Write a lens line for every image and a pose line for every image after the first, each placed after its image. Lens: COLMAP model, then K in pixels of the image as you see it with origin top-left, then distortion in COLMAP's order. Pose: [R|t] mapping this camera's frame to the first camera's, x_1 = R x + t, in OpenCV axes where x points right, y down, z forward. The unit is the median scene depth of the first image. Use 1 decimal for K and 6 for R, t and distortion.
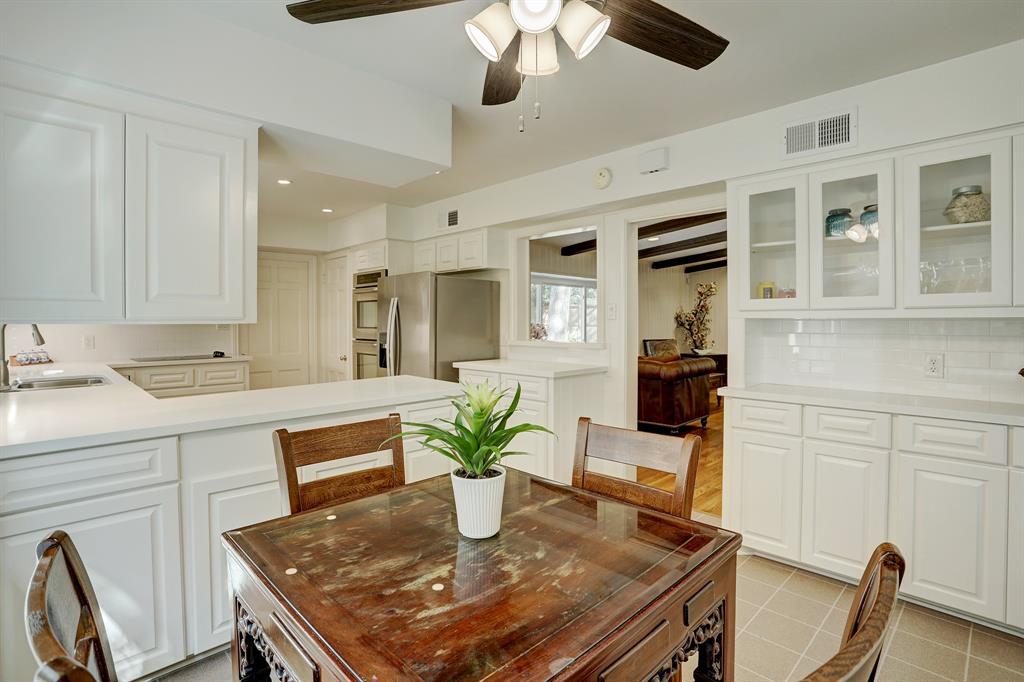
lens RADIAL K [[501.4, 0, 513.0], [0, 501.4, 338.2], [0, 0, 1]] dist [-0.046569, 0.008399]
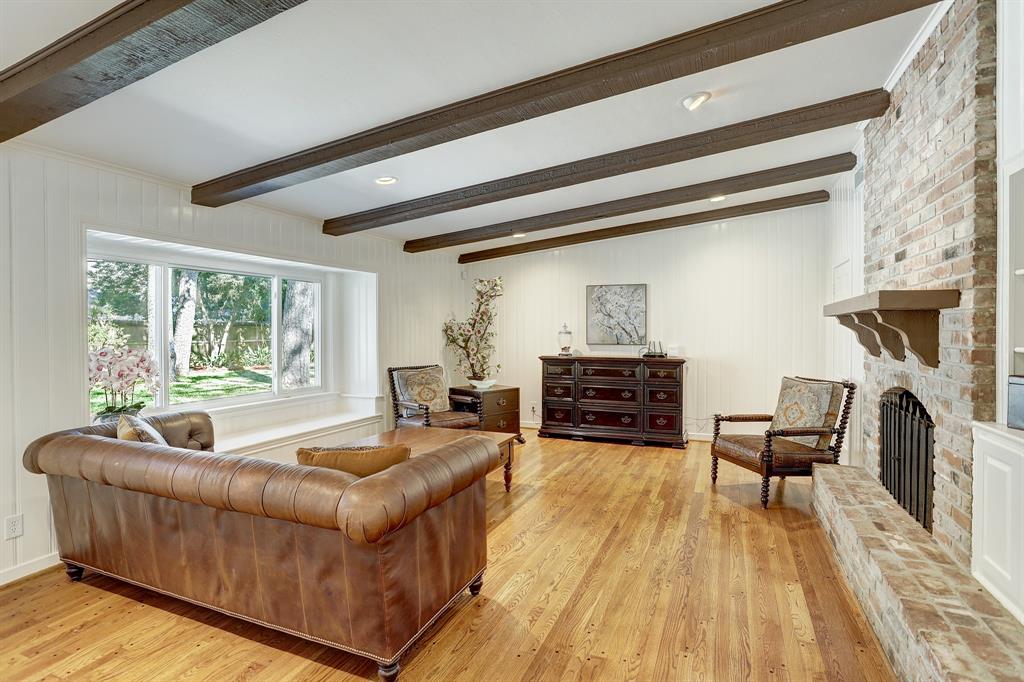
lens RADIAL K [[528.0, 0, 511.3], [0, 528.0, 333.8], [0, 0, 1]] dist [-0.006195, -0.000245]
pose [[0.921528, -0.004800, 0.388282, 0.141932], [0.013822, 0.999695, -0.020448, -0.021295], [-0.388065, 0.024210, 0.921314, 0.338426]]
